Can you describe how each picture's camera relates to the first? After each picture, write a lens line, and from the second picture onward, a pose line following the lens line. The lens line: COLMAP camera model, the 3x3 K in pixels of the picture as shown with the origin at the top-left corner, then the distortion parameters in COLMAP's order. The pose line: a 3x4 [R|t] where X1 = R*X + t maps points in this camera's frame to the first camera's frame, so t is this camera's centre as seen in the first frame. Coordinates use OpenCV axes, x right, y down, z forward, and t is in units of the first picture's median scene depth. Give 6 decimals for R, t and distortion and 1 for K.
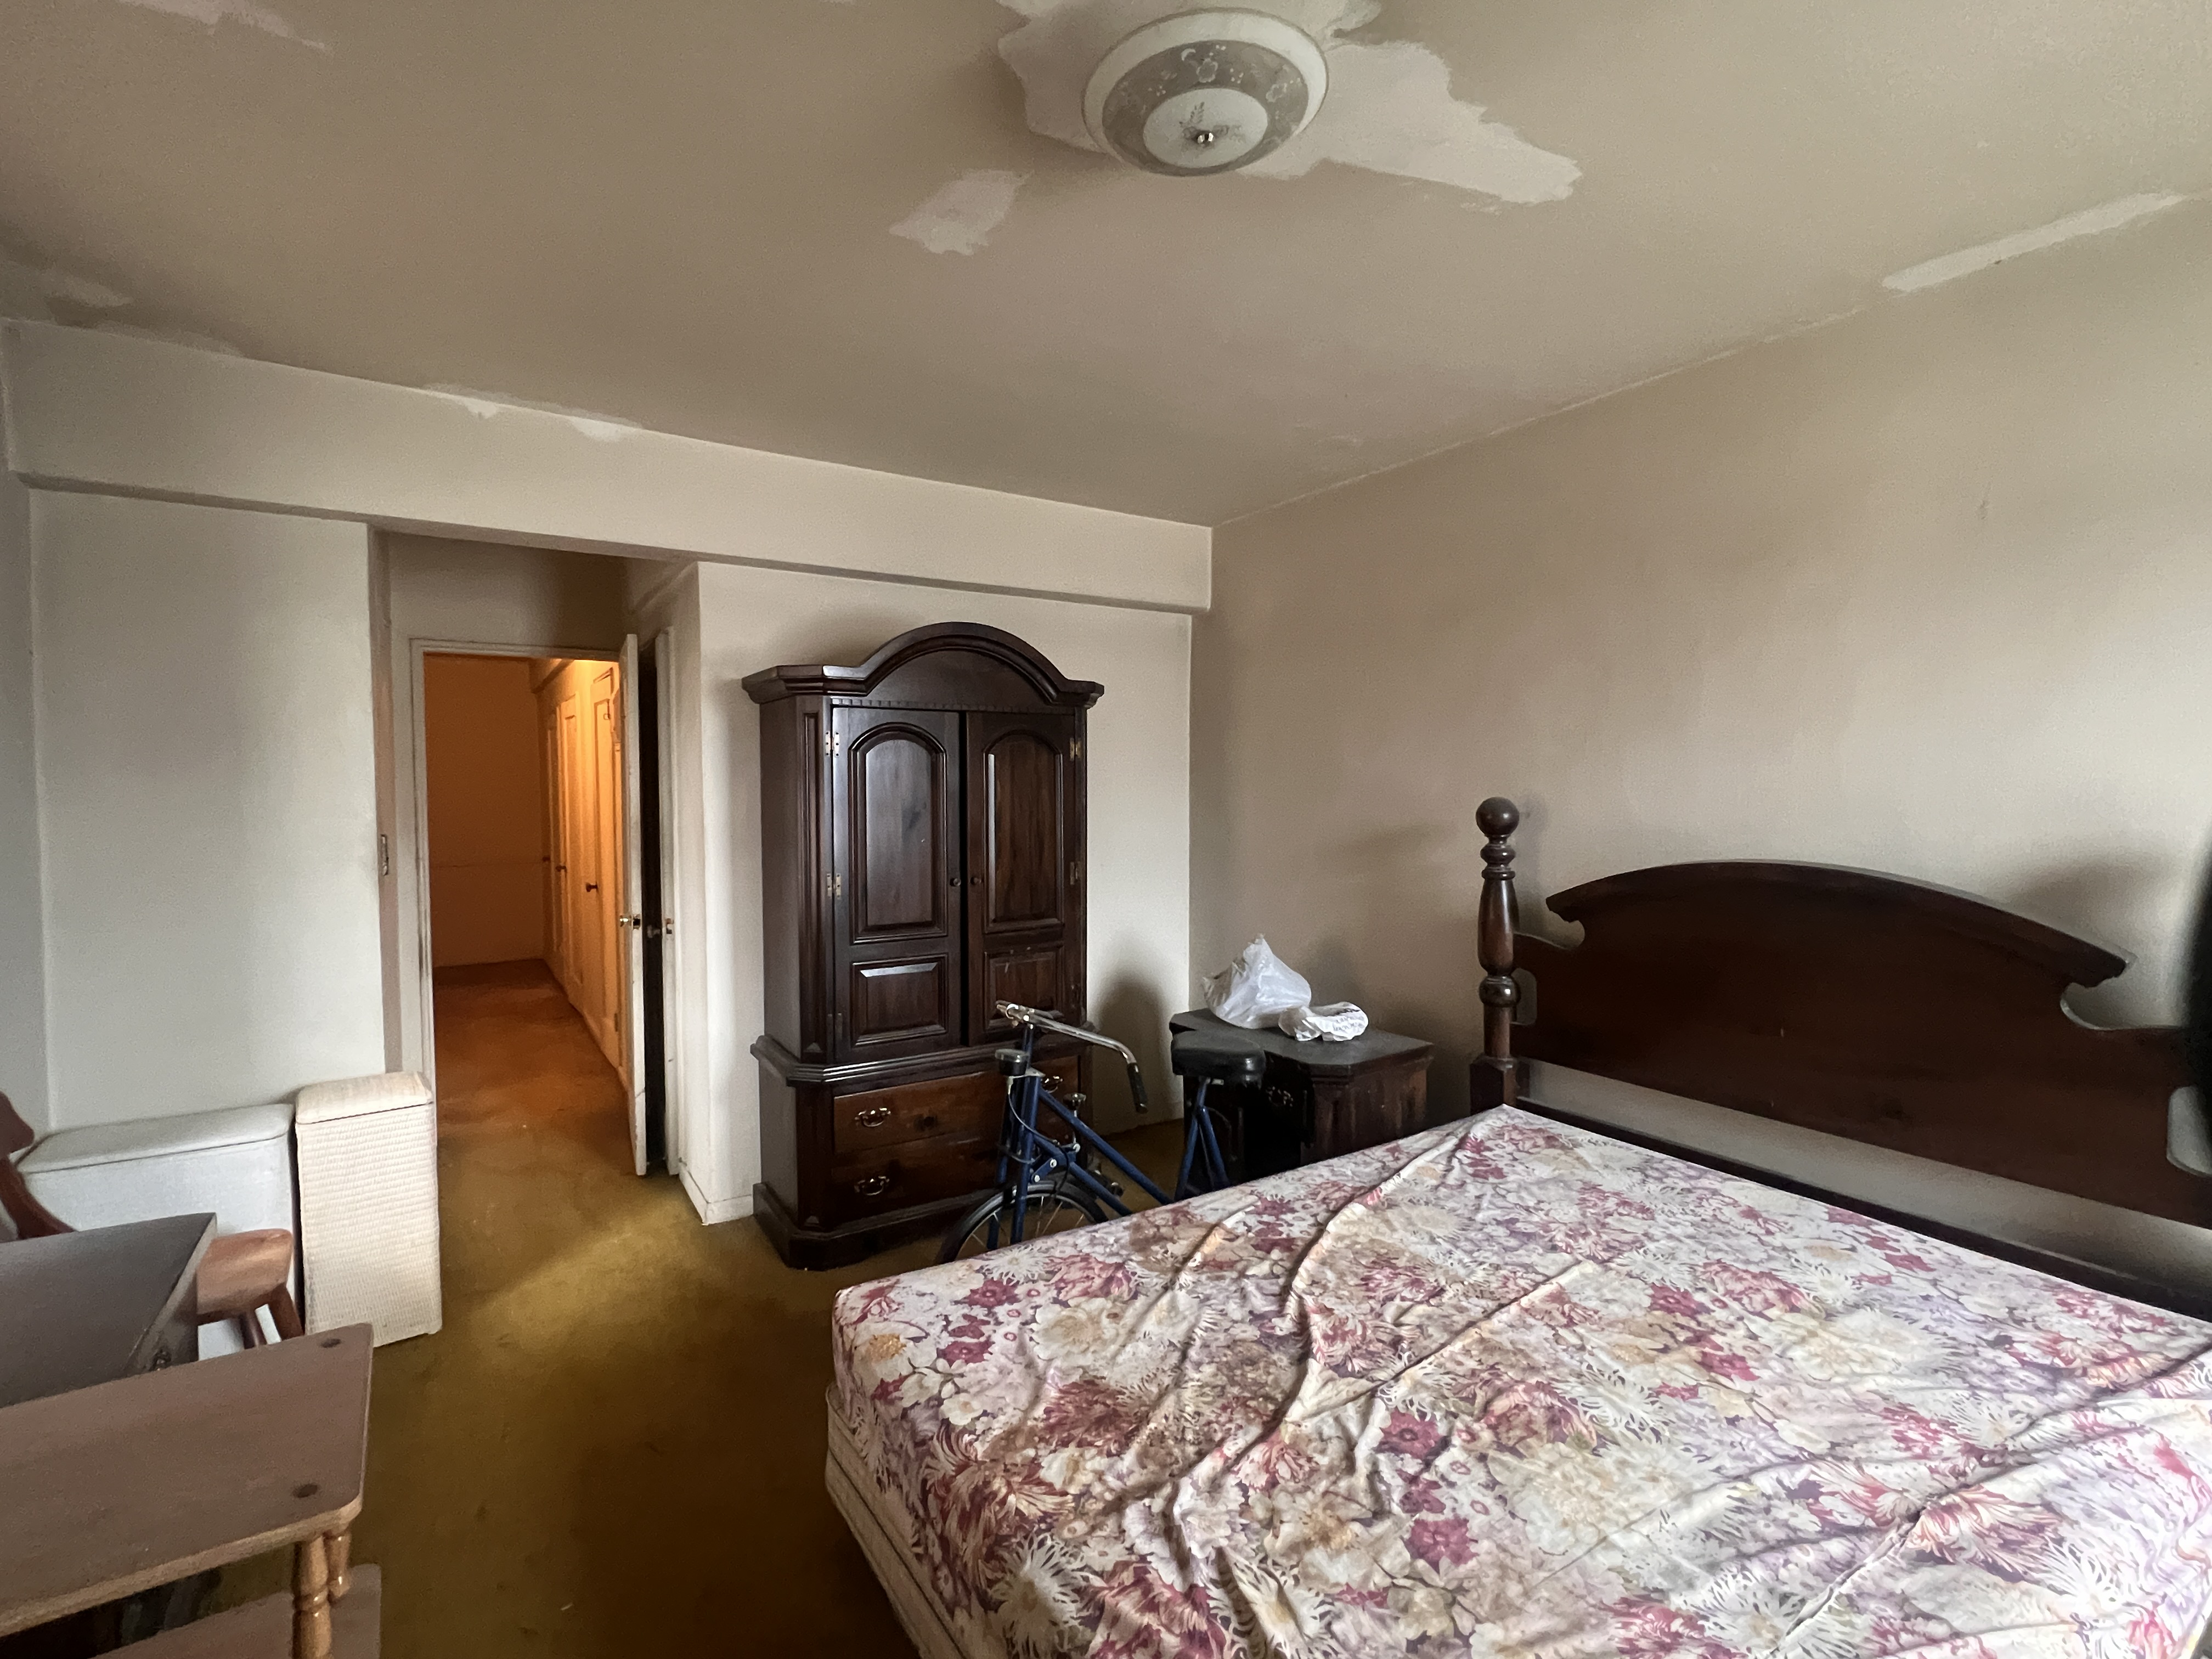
lens RADIAL K [[999.7, 0, 1105.0], [0, 999.7, 843.4], [0, 0, 1]] dist [-0.008004, -0.000272]
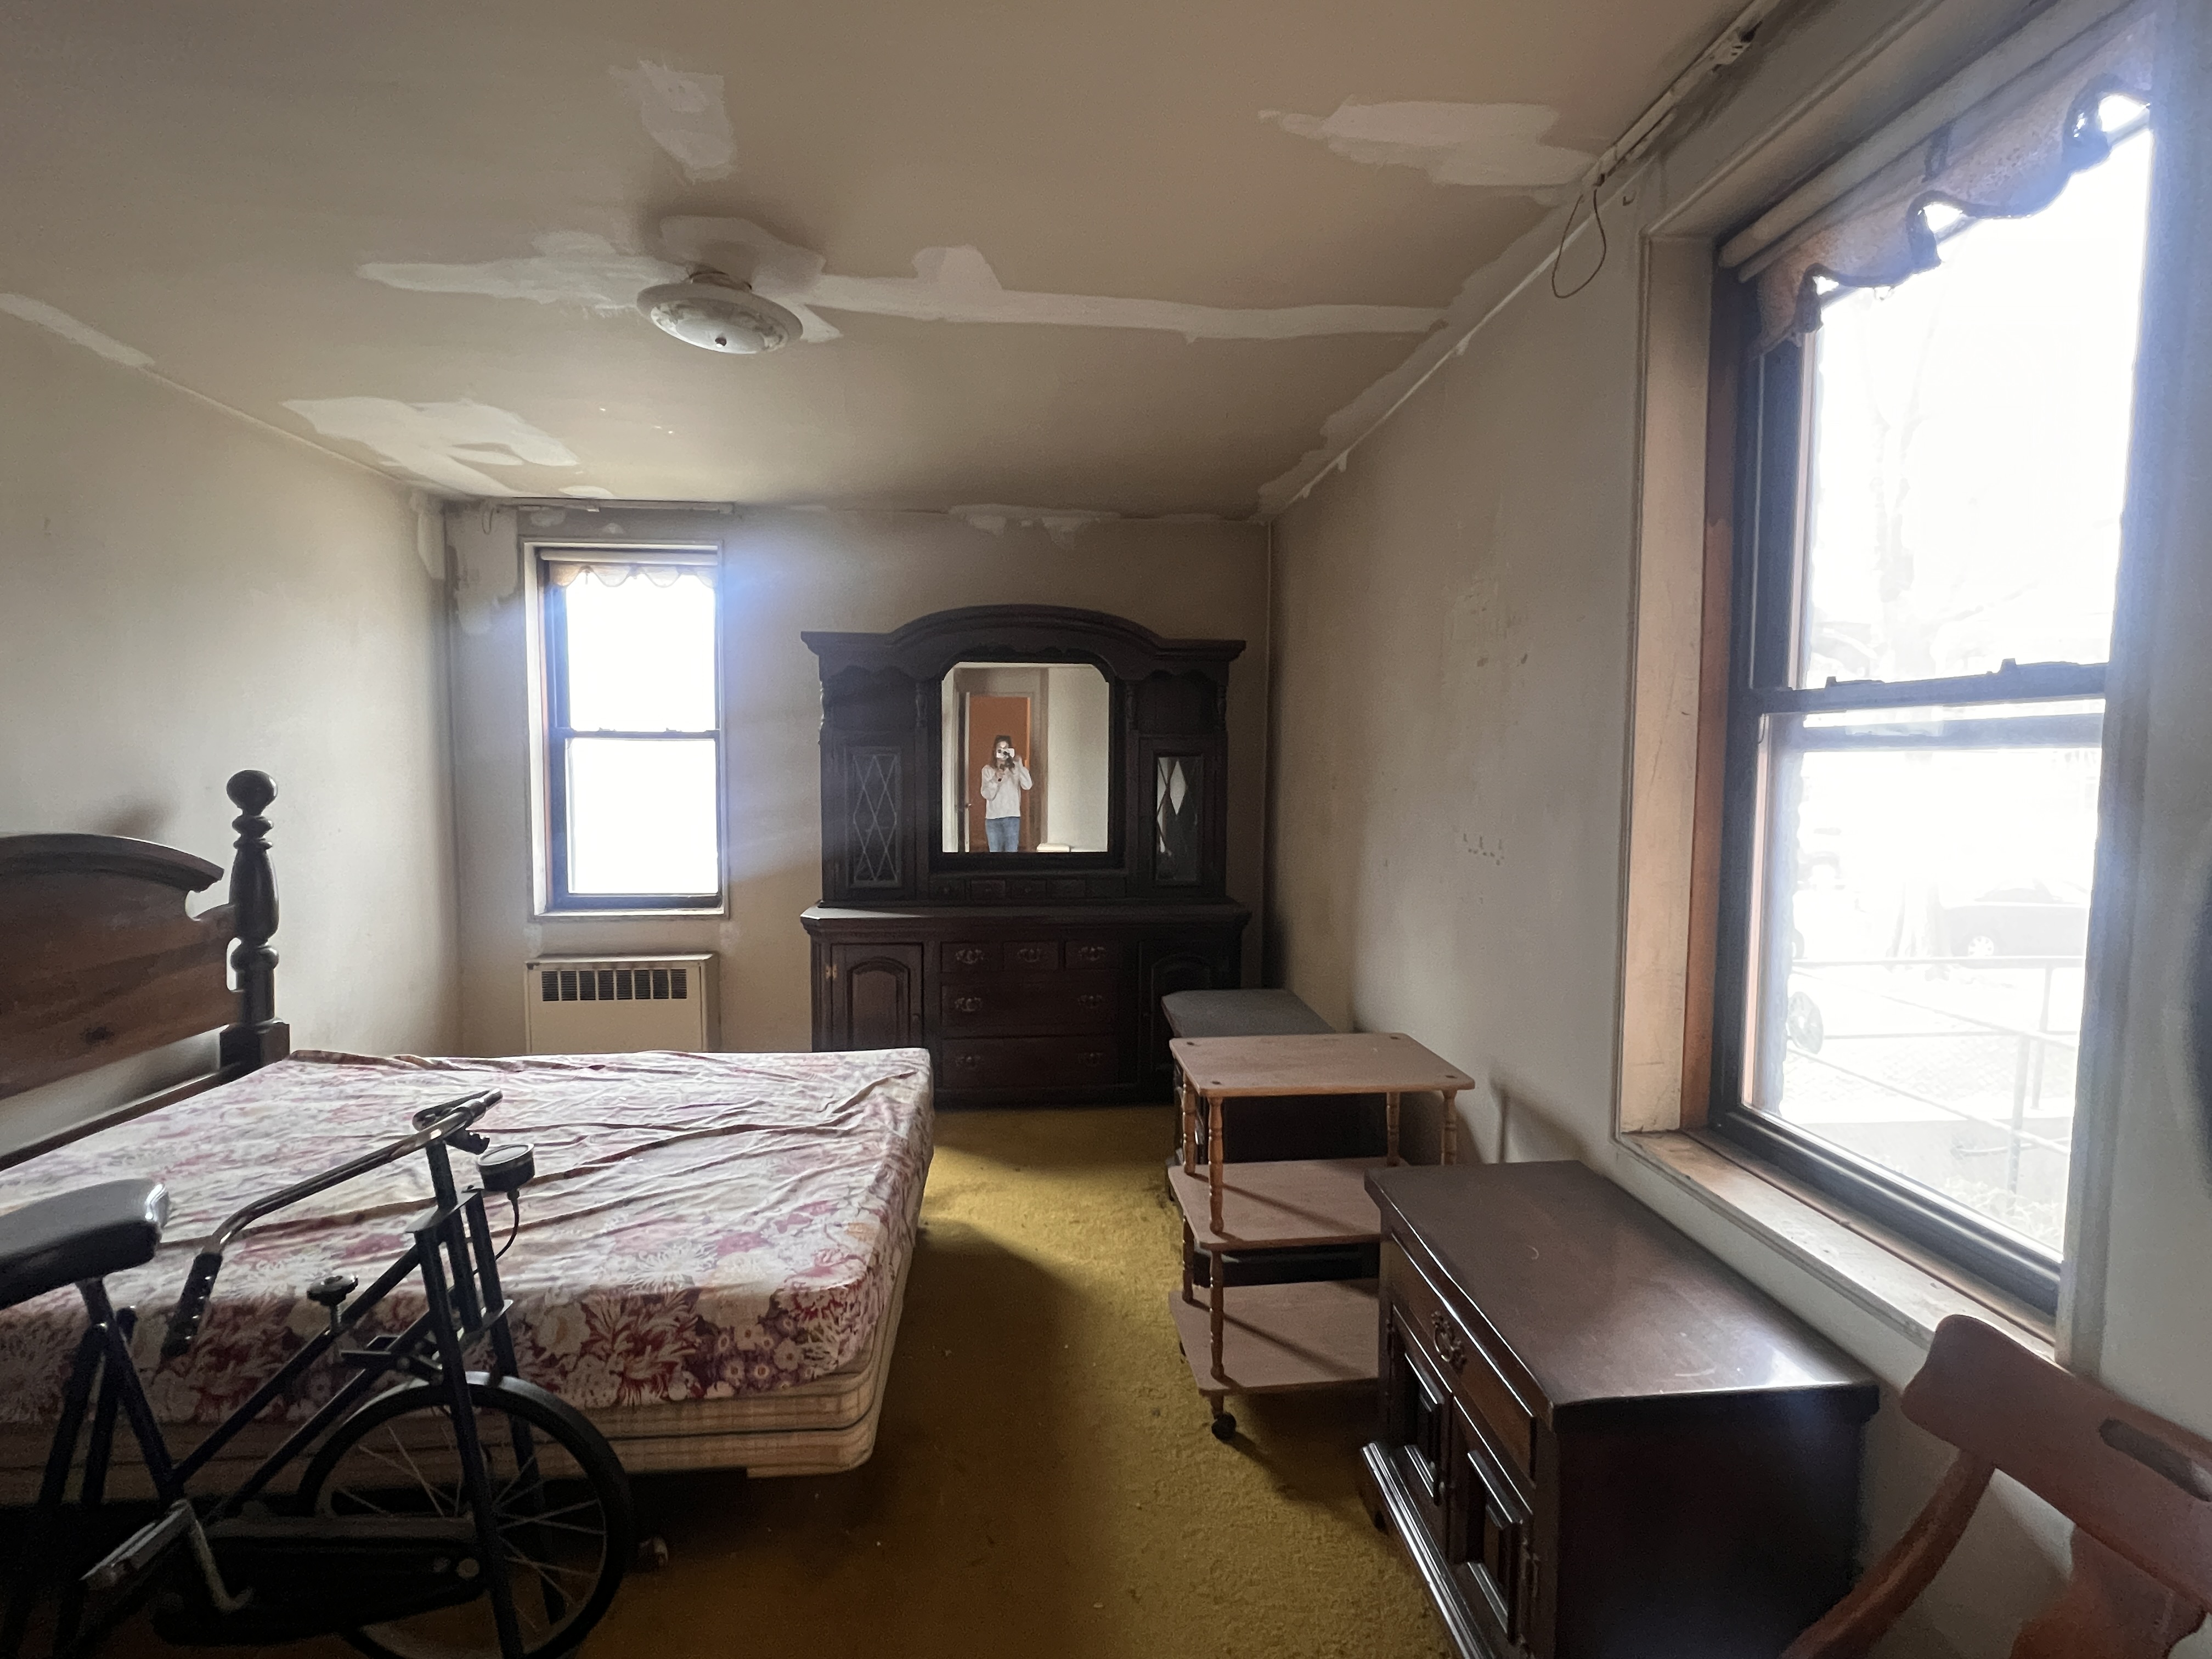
lens RADIAL K [[999.7, 0, 1107.8], [0, 999.7, 825.3], [0, 0, 1]] dist [-0.008004, -0.000272]
pose [[-0.889161, -0.023316, 0.457000, -0.922277], [0.020278, 0.995712, 0.090254, -0.069230], [-0.457145, 0.089517, -0.884876, 1.705388]]
